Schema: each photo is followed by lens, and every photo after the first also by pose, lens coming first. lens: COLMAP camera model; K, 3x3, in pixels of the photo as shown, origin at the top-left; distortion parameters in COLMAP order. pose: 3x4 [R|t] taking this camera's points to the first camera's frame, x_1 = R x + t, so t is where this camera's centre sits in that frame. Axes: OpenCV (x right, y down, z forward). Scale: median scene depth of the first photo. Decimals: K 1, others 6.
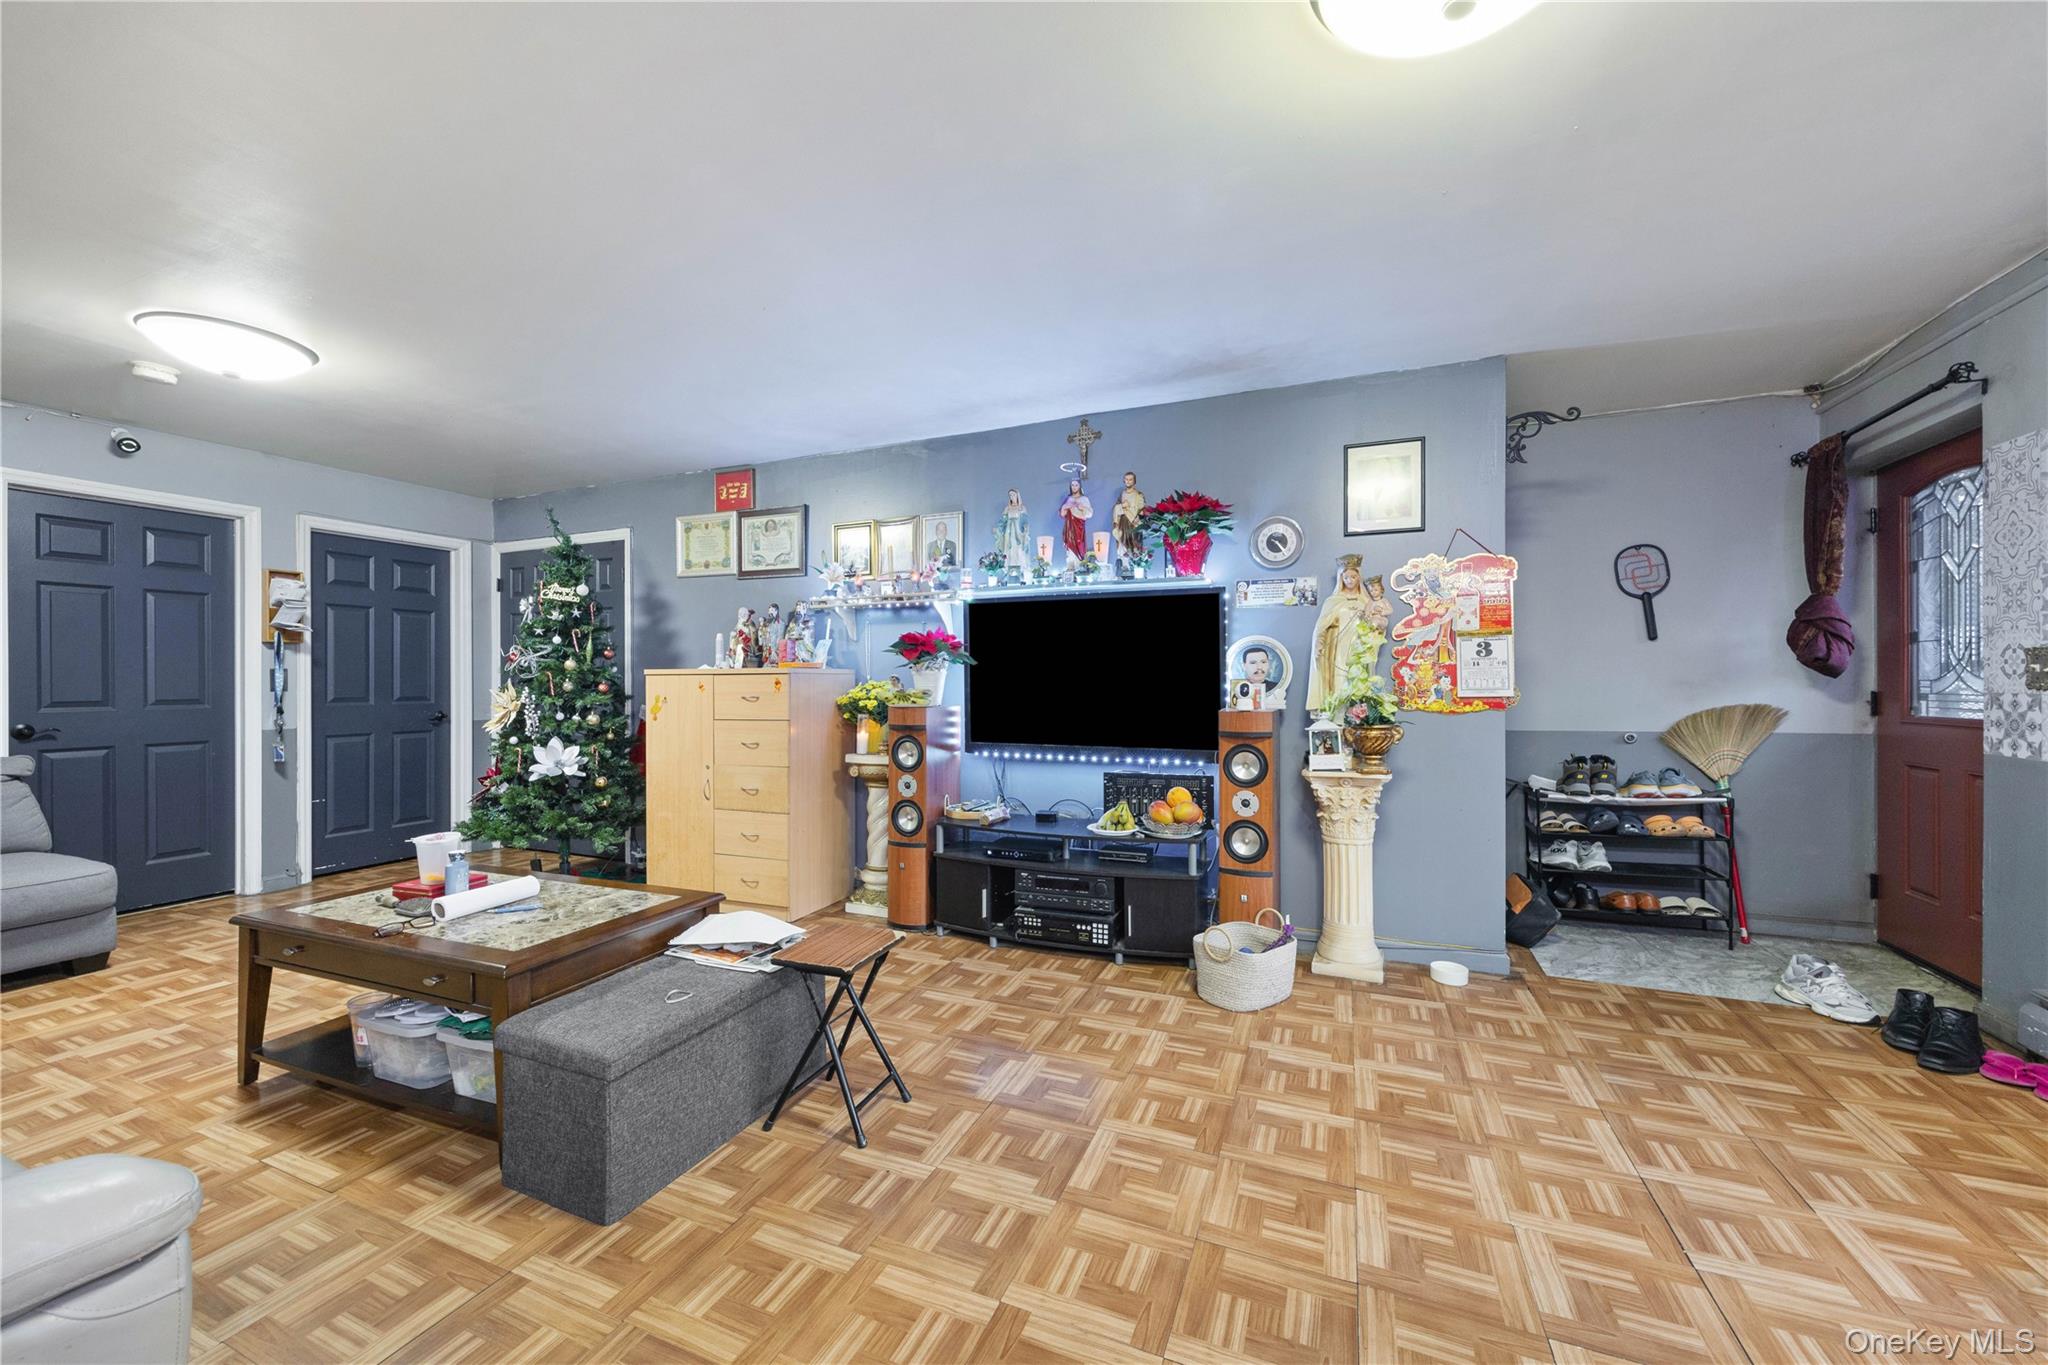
lens RADIAL K [[781.1, 0, 1024.0], [0, 781.1, 682.5], [0, 0, 1]] dist [-0.002012, -0.000144]
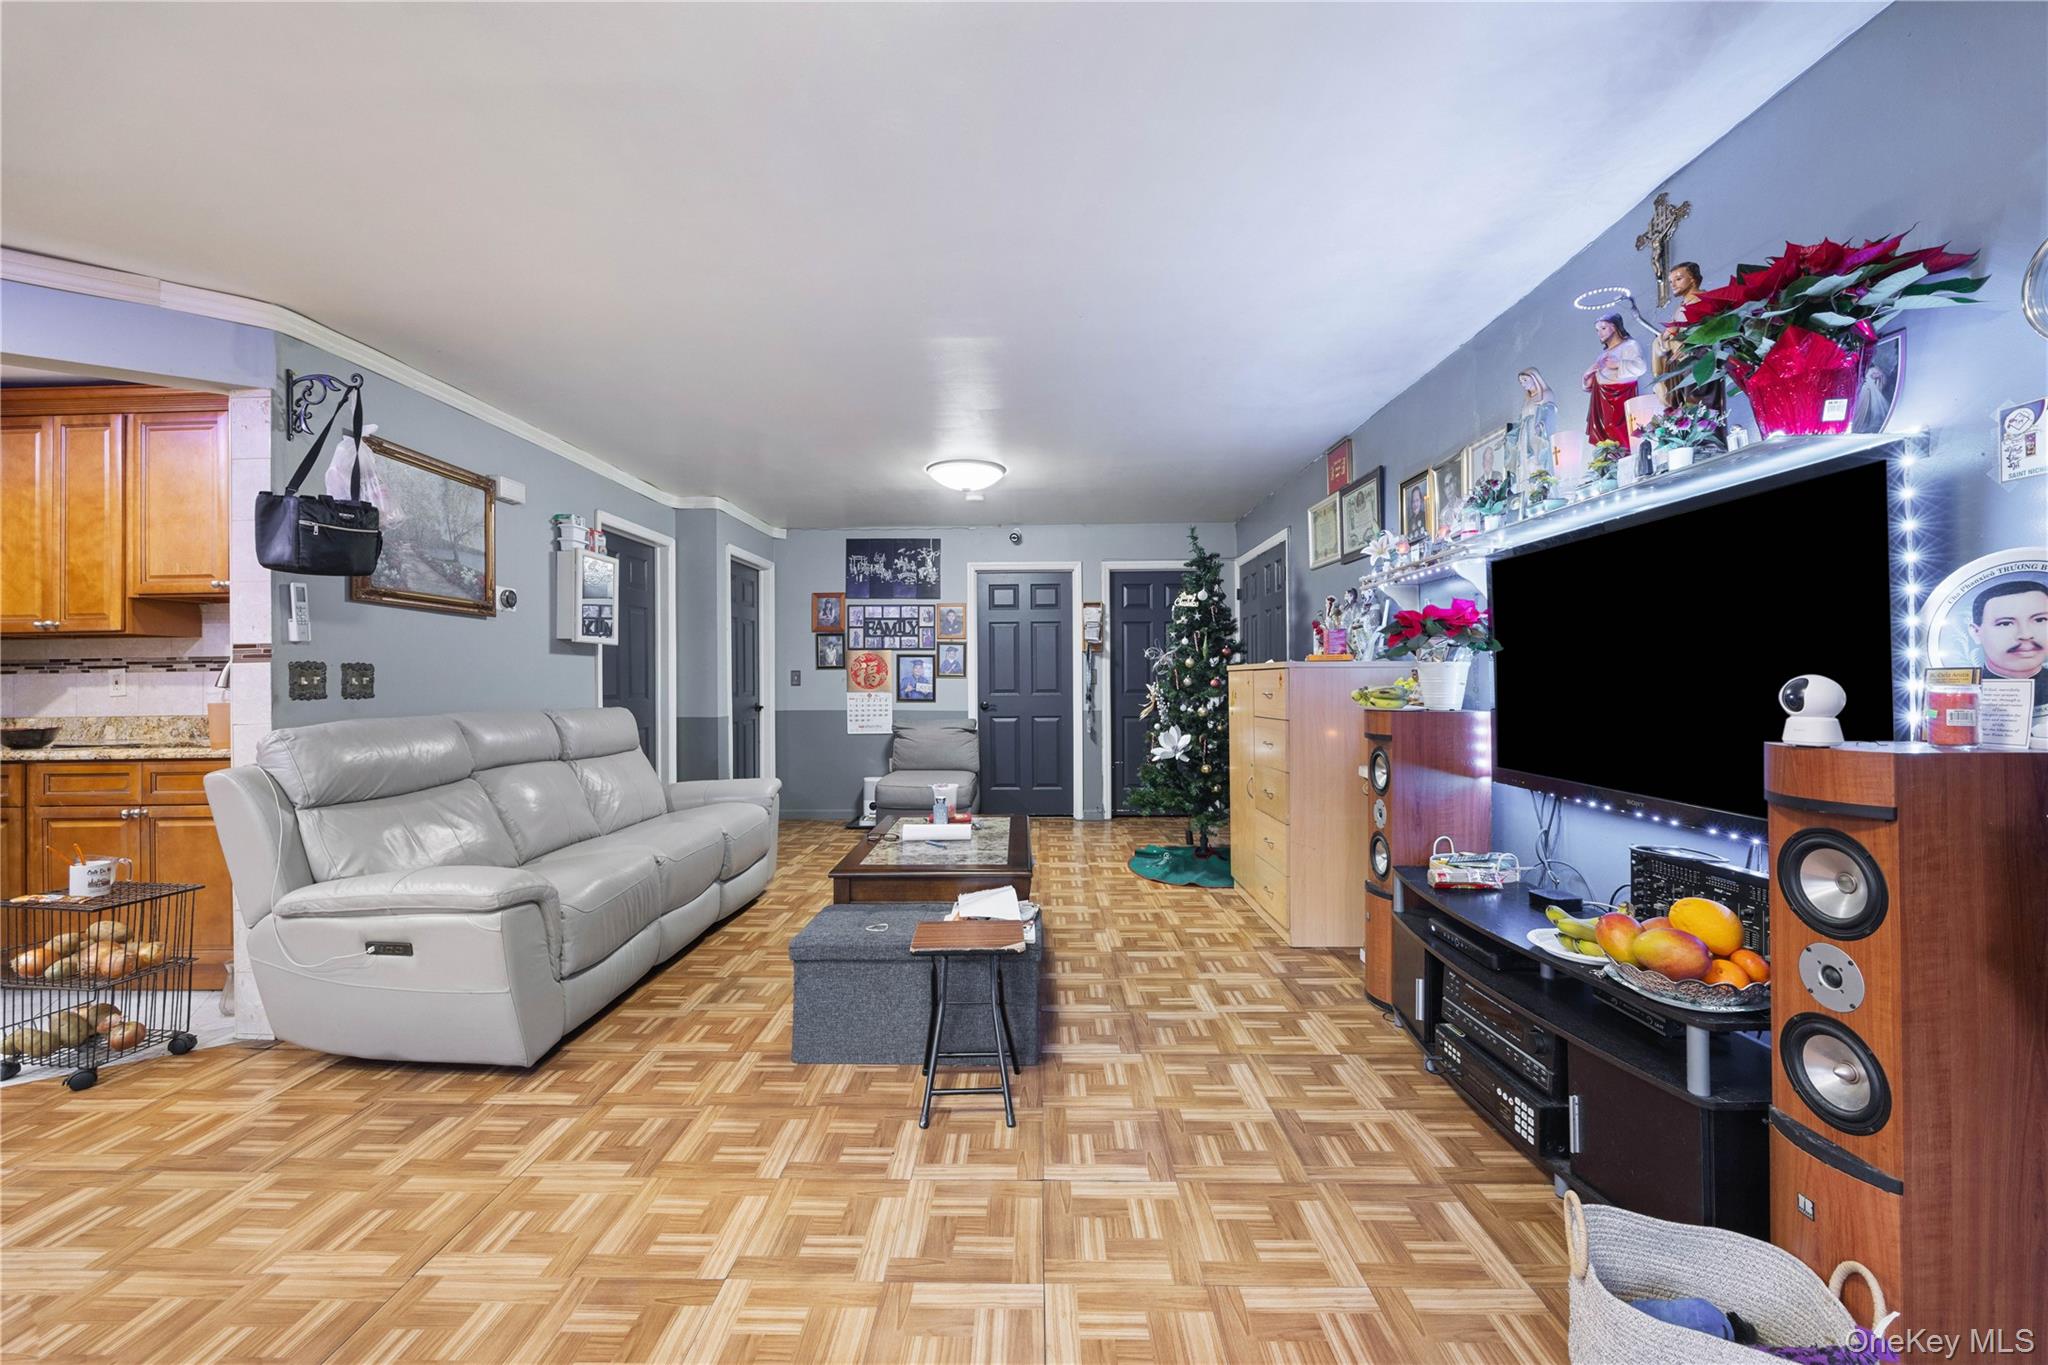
lens RADIAL K [[783.0, 0, 1017.2], [0, 783.0, 672.4], [0, 0, 1]] dist [-0.001614, -0.000122]
pose [[0.364707, -0.008211, -0.931086, 0.505021], [0.002347, 0.999966, -0.007898, 0.000018], [0.931119, 0.000695, 0.364714, 0.459154]]
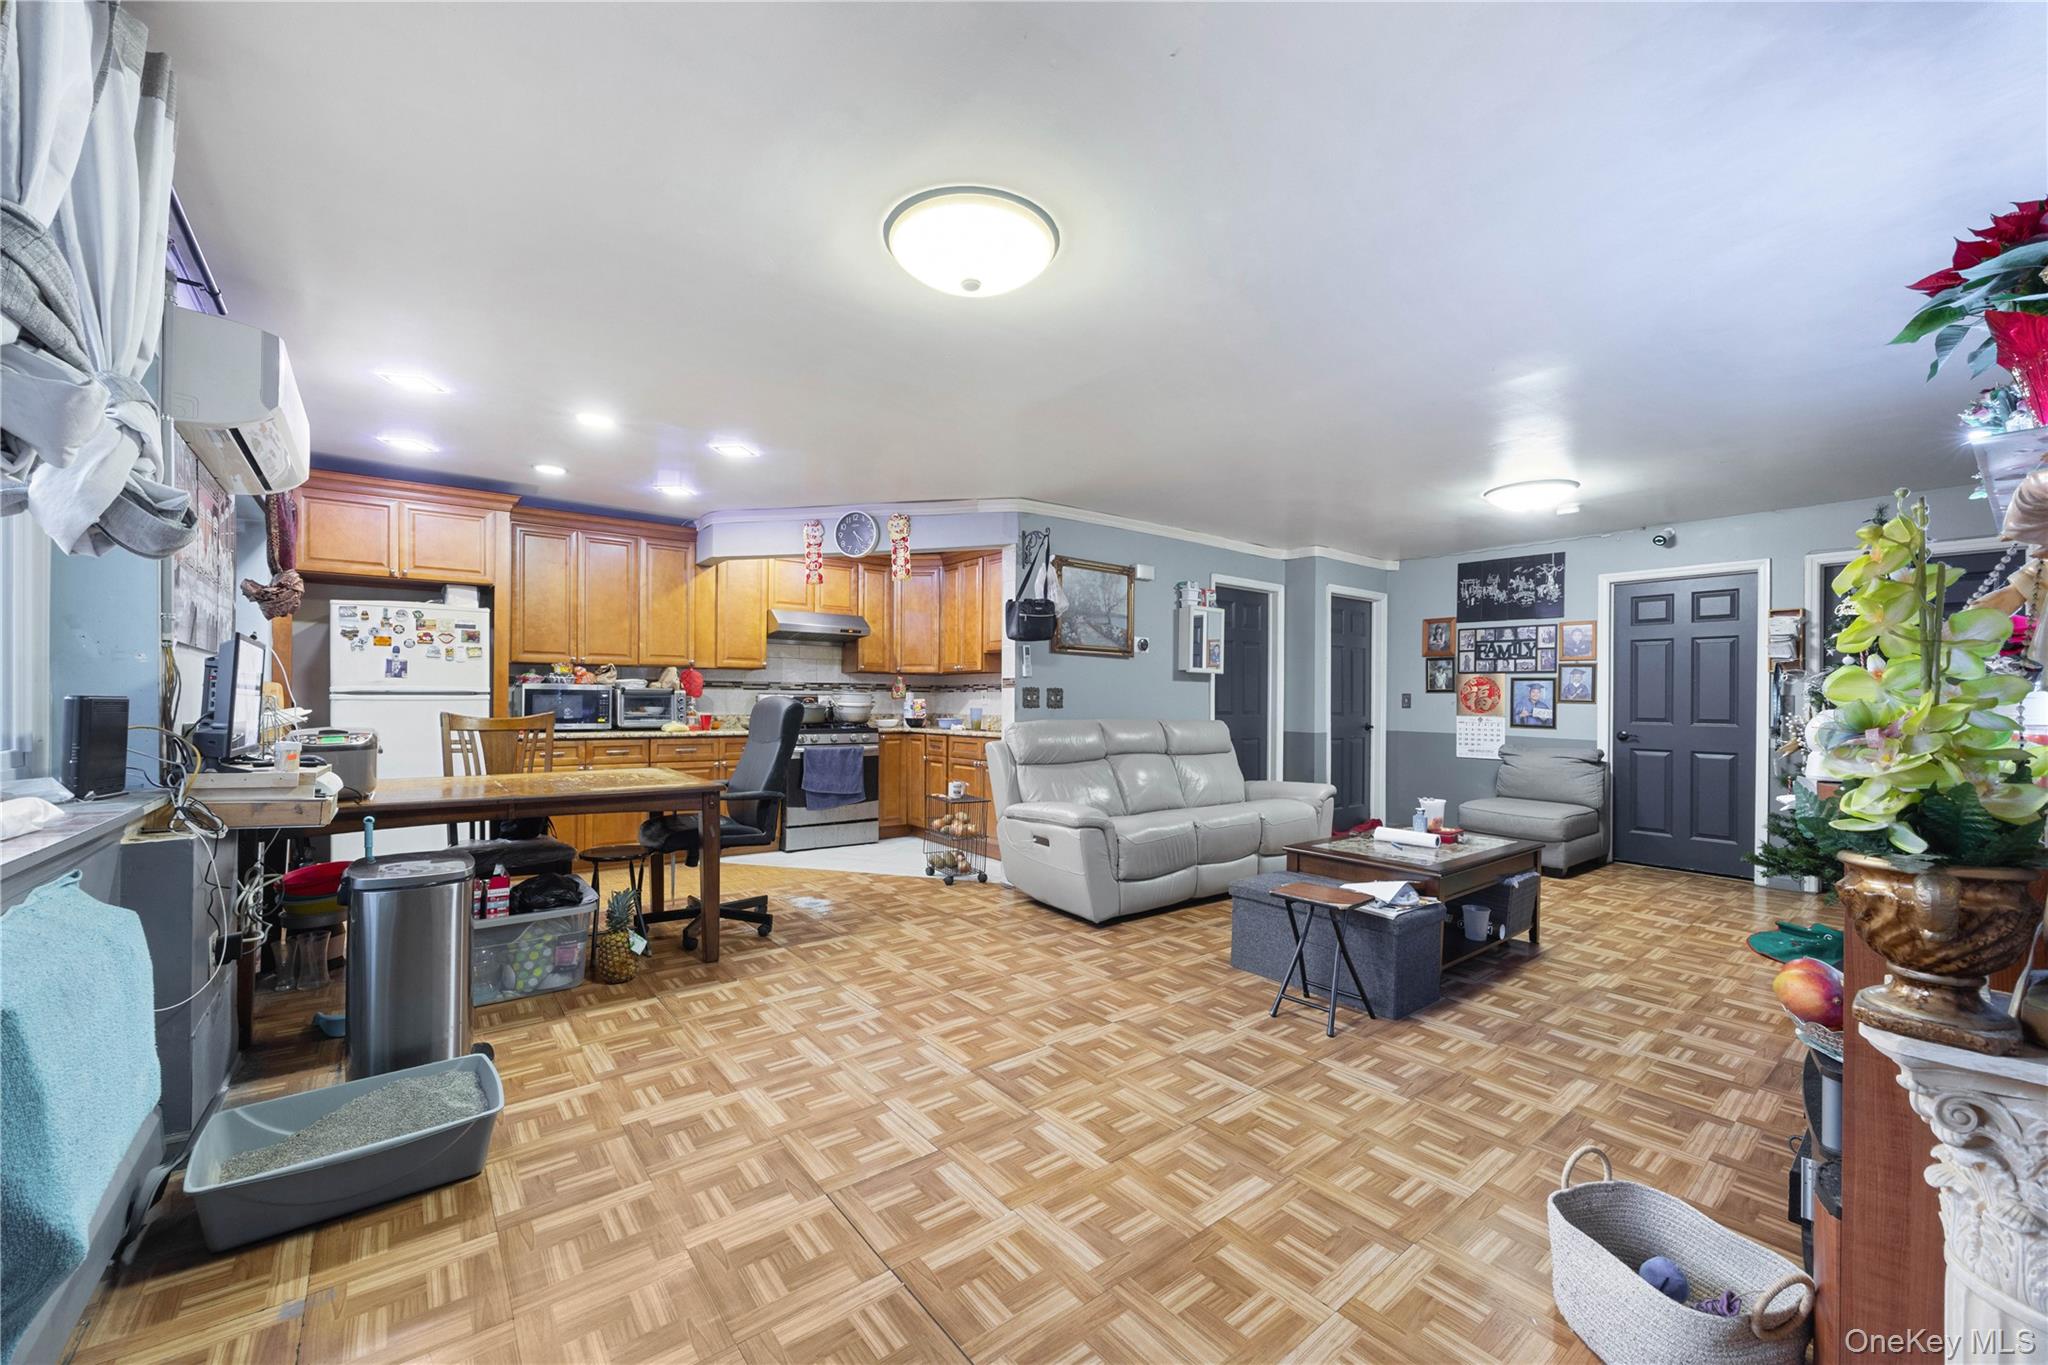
lens RADIAL K [[798.7, 0, 1024.2], [0, 798.7, 697.4], [0, 0, 1]] dist [0.000444, -0.000004]
pose [[-0.484134, -0.003676, -0.874986, 0.841211], [-0.013152, 0.999909, 0.003077, -0.004765], [0.874895, 0.012998, -0.484139, 0.818401]]
